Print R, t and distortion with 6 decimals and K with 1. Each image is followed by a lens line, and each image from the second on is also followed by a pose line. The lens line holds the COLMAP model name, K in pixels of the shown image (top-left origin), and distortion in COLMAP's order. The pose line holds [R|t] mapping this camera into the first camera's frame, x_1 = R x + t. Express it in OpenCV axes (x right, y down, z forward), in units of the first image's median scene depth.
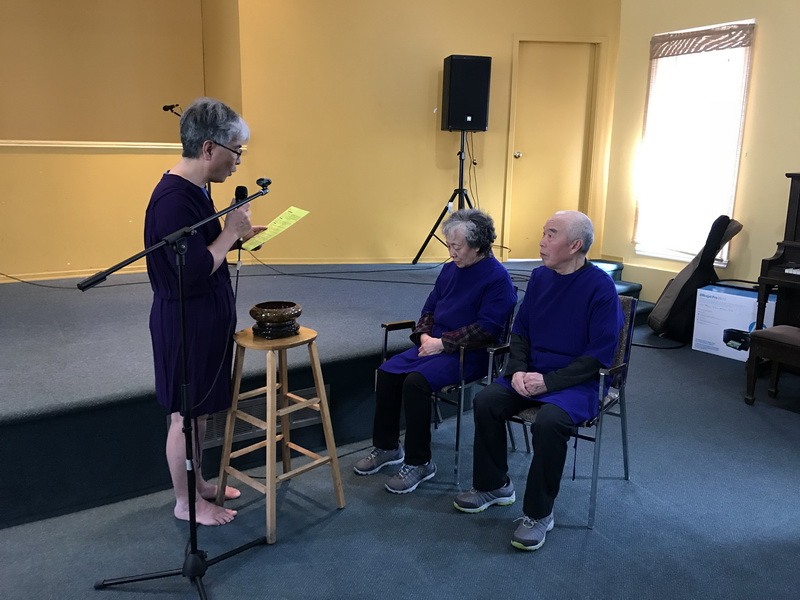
lens RADIAL K [[659.7, 0, 397.4], [0, 659.7, 299.2], [0, 0, 1]] dist [0.020470, -0.014091]
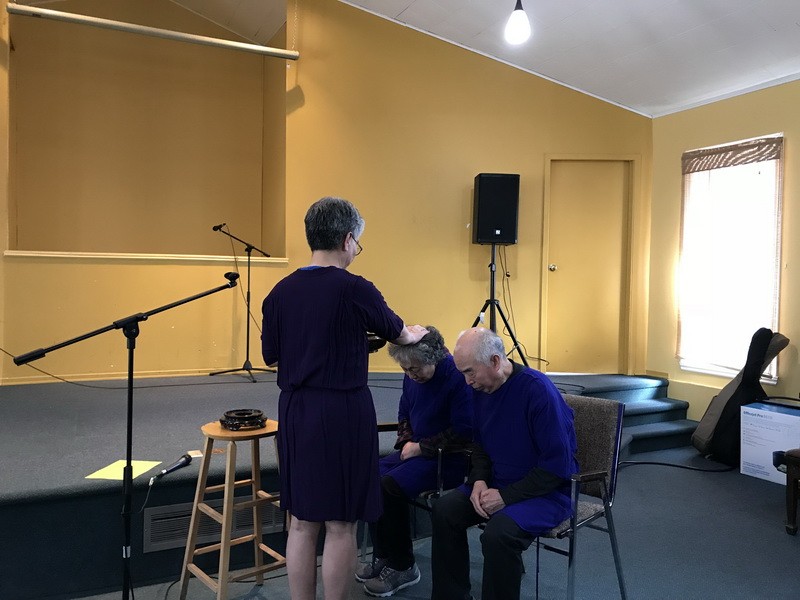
lens RADIAL K [[659.7, 0, 397.4], [0, 659.7, 299.2], [0, 0, 1]] dist [0.020470, -0.014091]
pose [[0.992201, 0.006497, -0.124480, 0.091774], [-0.029136, 0.983064, -0.180930, 0.020134], [0.121197, 0.183145, 0.975587, 0.005313]]
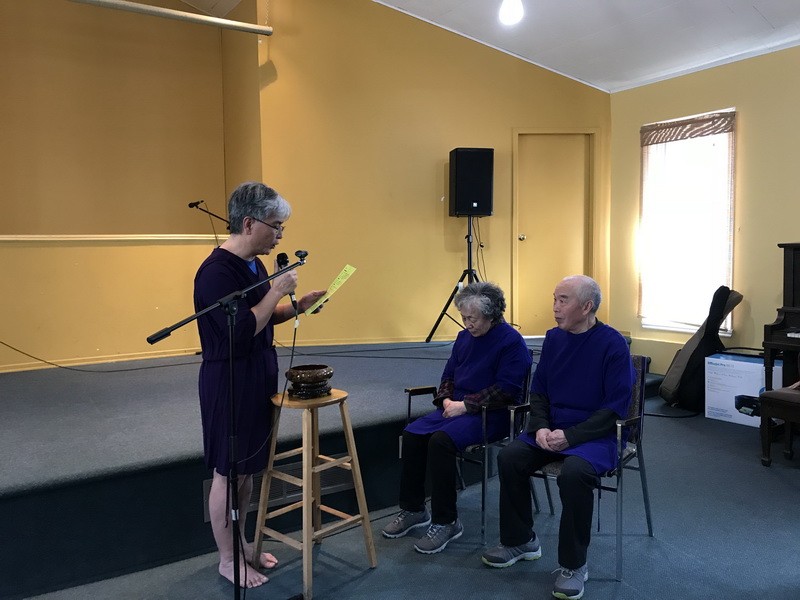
lens RADIAL K [[659.7, 0, 397.4], [0, 659.7, 299.2], [0, 0, 1]] dist [0.020470, -0.014091]
pose [[0.999584, -0.027946, -0.007129, -0.016111], [0.026664, 0.989662, -0.140920, 0.028254], [0.010993, 0.140672, 0.989995, -0.040125]]
